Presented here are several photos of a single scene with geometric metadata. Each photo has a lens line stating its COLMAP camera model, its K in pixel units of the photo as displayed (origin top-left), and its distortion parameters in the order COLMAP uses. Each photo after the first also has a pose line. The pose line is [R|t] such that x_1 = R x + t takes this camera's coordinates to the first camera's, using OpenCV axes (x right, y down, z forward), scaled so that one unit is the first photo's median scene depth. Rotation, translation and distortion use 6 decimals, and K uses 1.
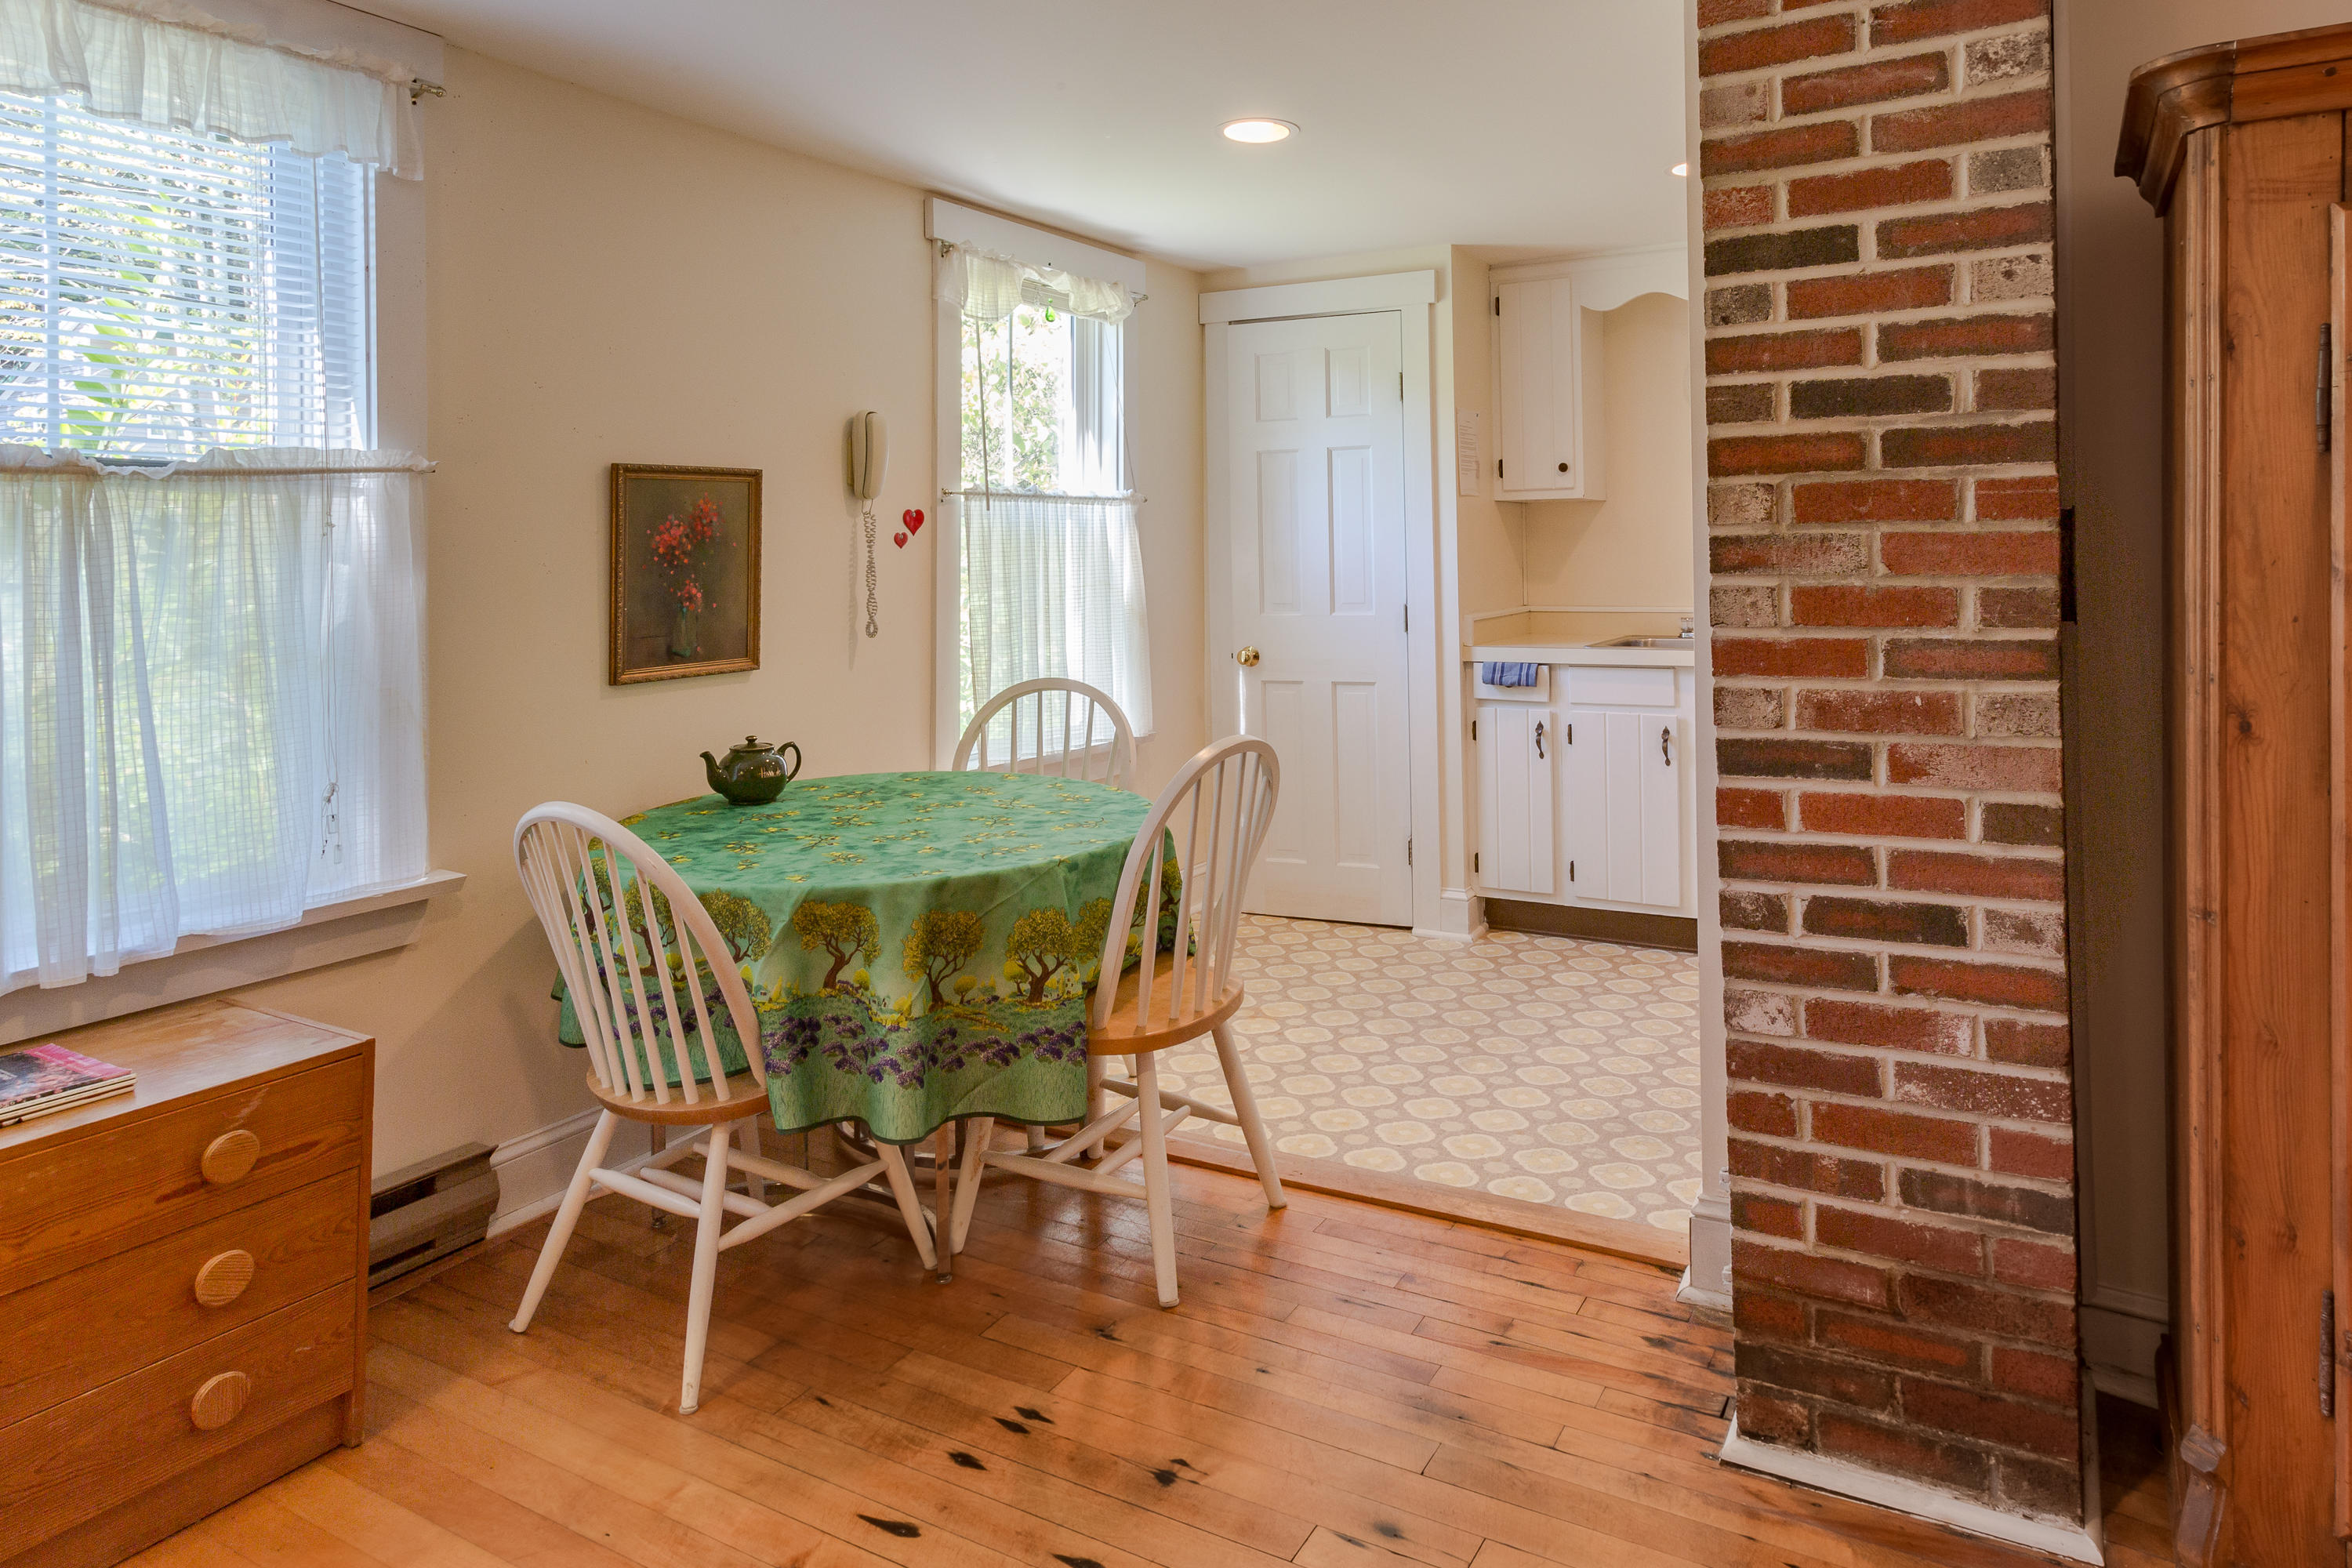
lens RADIAL K [[1486.8, 0, 1176.0], [0, 1486.8, 784.0], [0, 0, 1]] dist [0.001369, 0.001295]
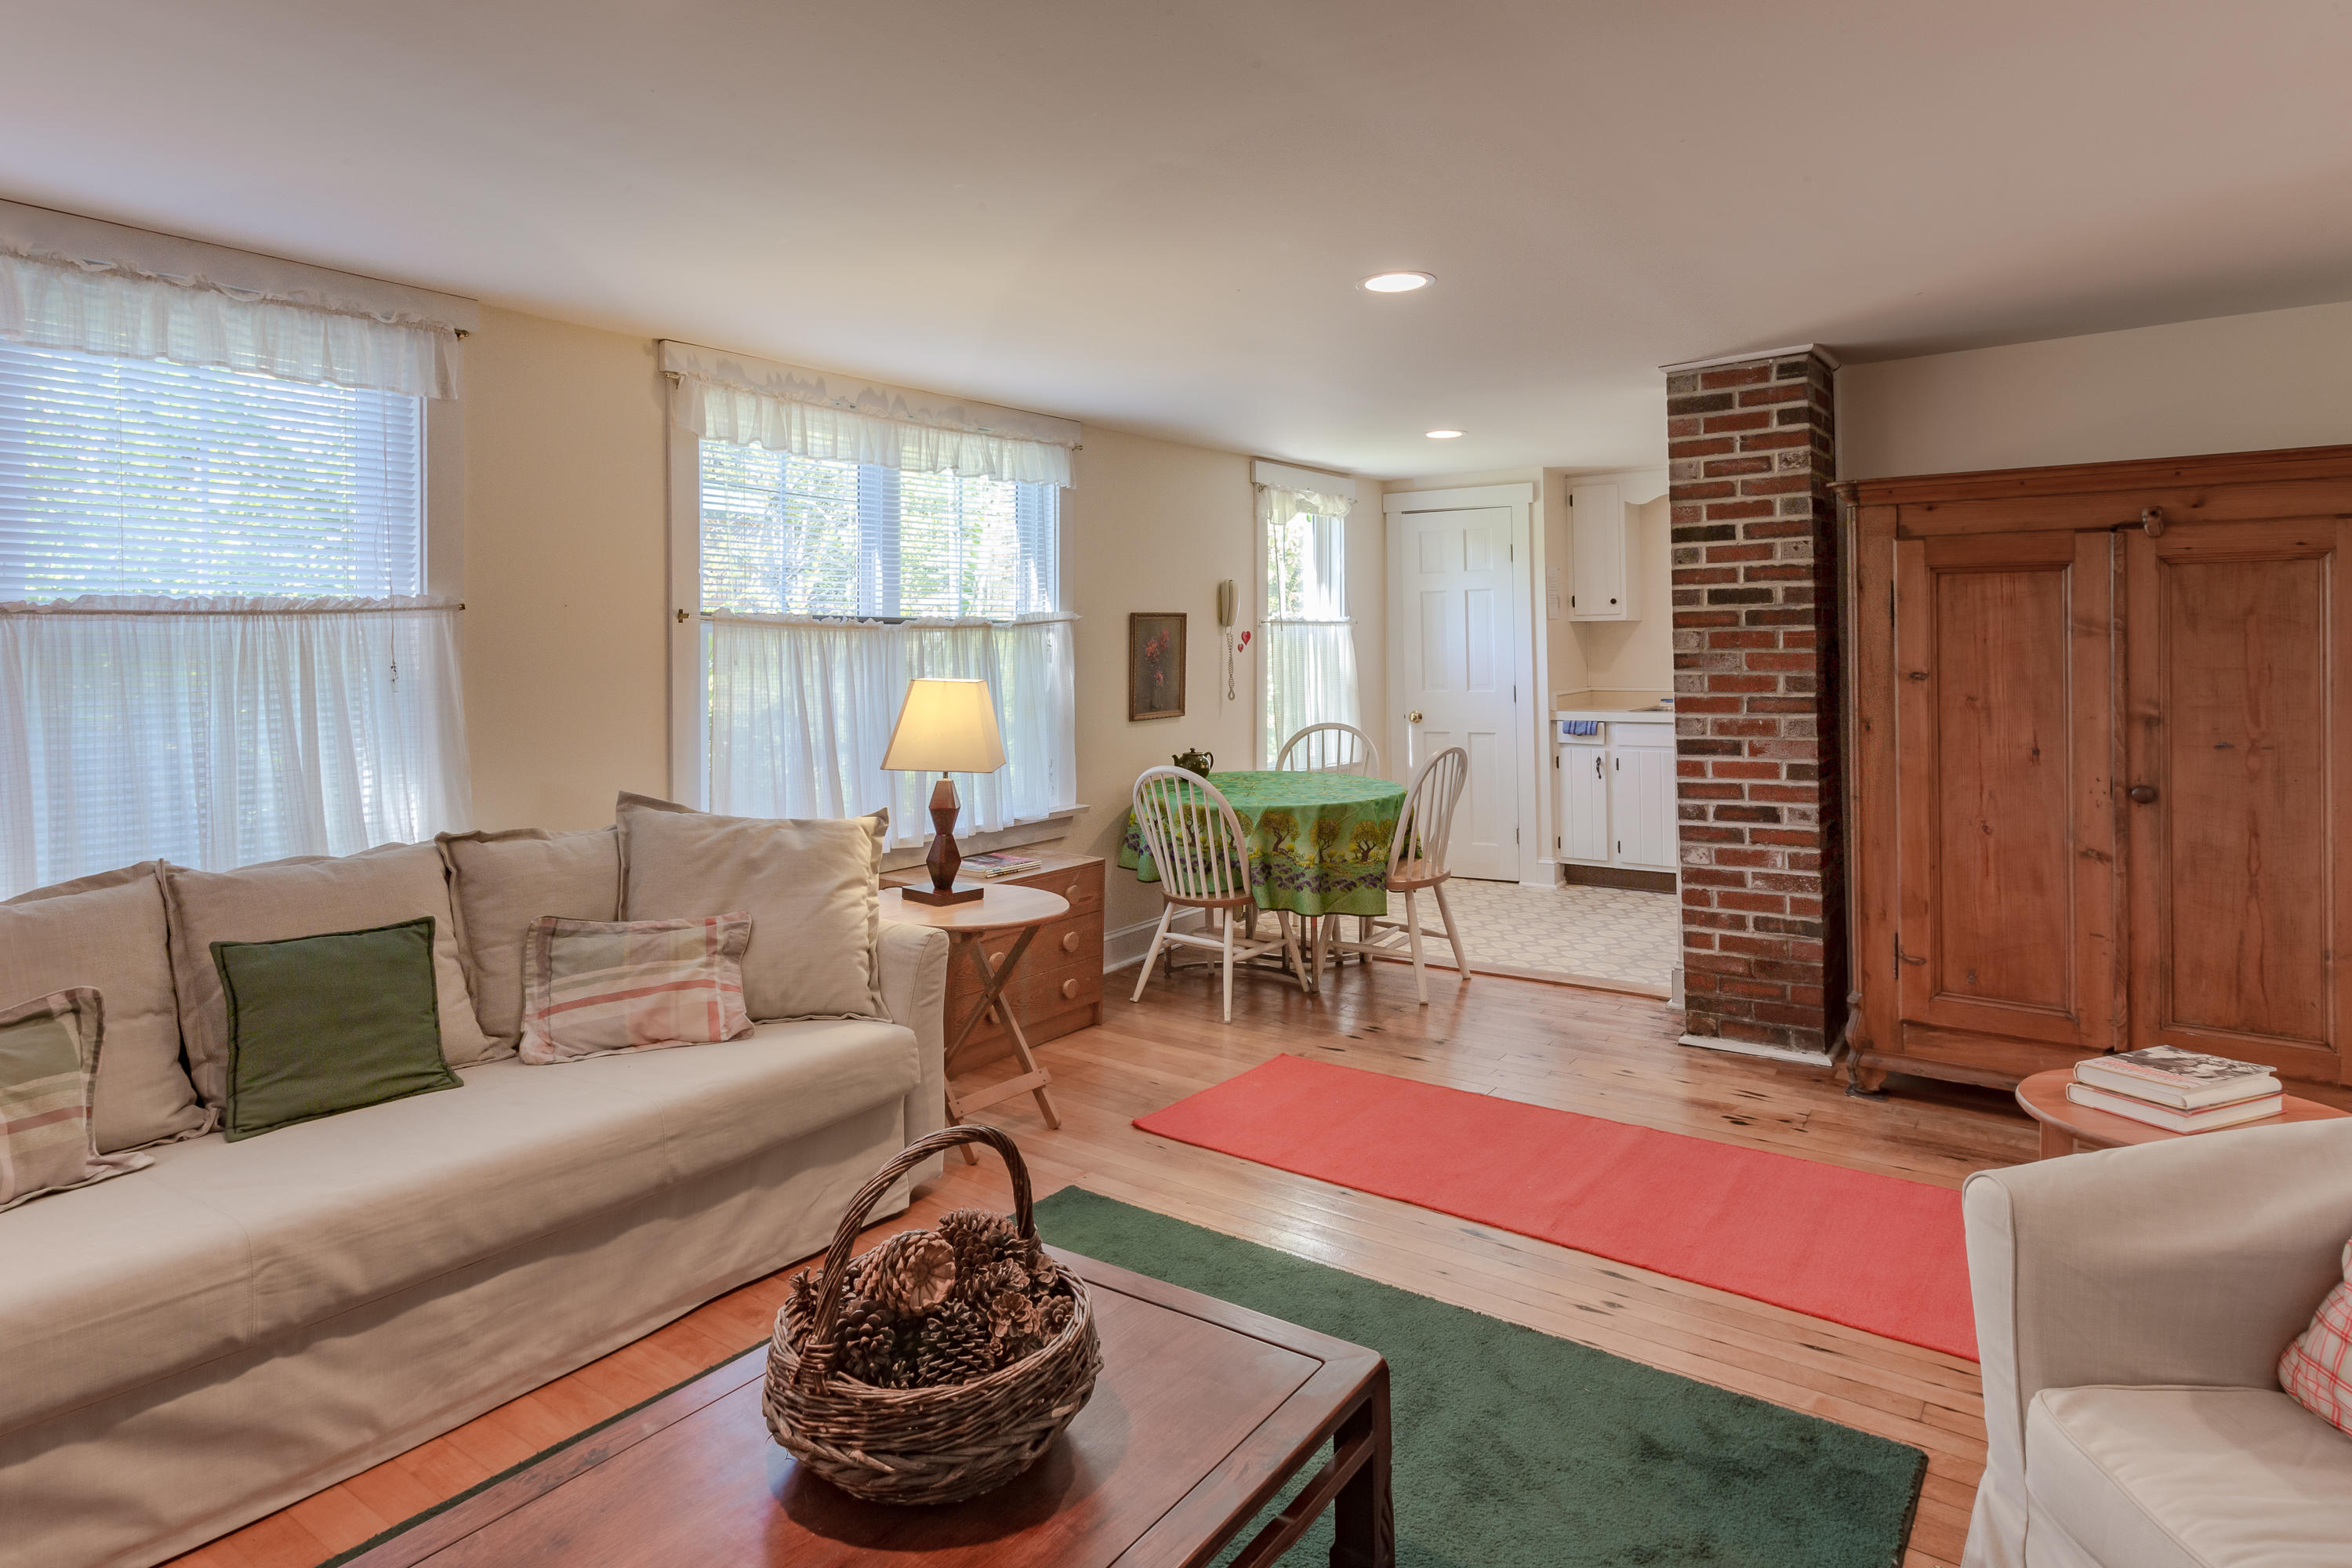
lens RADIAL K [[1318.6, 0, 1155.7], [0, 1318.6, 784.8], [0, 0, 1]] dist [0.003408, 0.001215]
pose [[0.996451, 0.010554, -0.083513, -0.283872], [-0.014572, 0.998758, -0.047648, 0.153904], [0.082906, 0.048695, 0.995367, -1.148854]]
